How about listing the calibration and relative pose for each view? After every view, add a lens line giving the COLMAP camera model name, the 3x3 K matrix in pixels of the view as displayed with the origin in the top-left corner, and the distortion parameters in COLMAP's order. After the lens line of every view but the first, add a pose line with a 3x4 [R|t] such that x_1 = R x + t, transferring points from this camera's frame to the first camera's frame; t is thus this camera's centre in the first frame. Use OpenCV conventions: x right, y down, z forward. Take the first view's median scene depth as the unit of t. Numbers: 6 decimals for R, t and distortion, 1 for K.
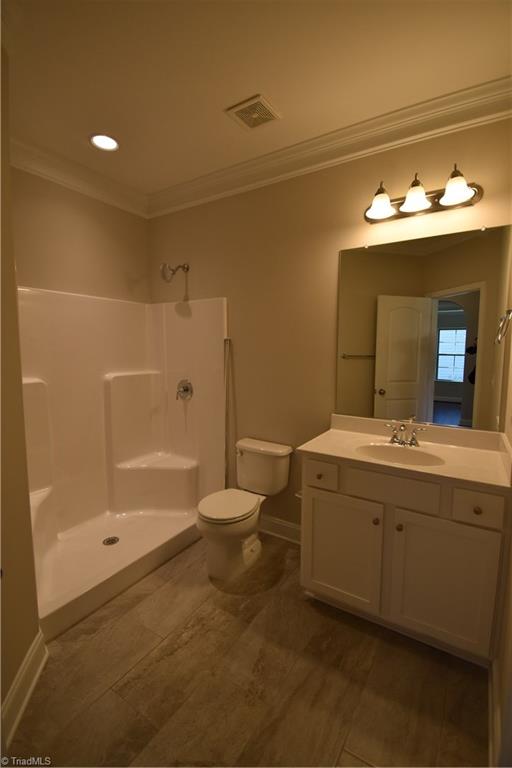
lens RADIAL K [[338.7, 0, 258.7], [0, 338.7, 385.3], [0, 0, 1]] dist [0.001944, -0.015140]
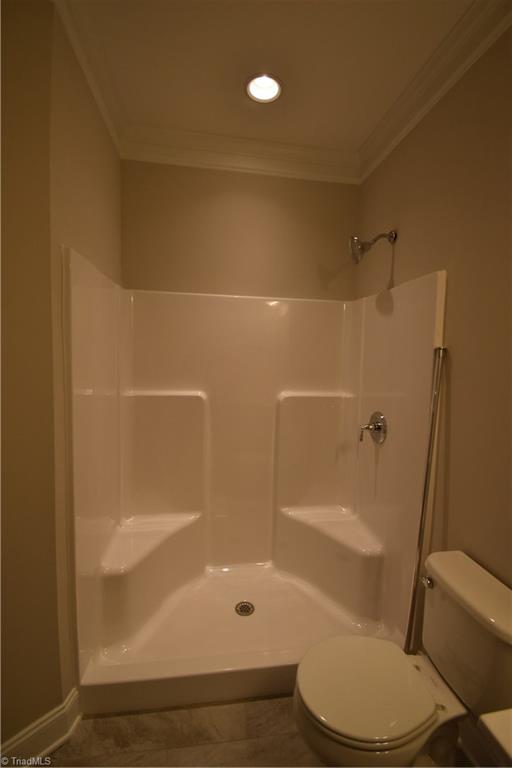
lens RADIAL K [[338.7, 0, 258.6], [0, 338.7, 381.5], [0, 0, 1]] dist [0.001944, -0.015140]
pose [[0.652229, 0.068853, -0.754888, 0.116887], [-0.102335, 0.994747, 0.002312, -0.053763], [0.751082, 0.075743, 0.655850, 0.421725]]
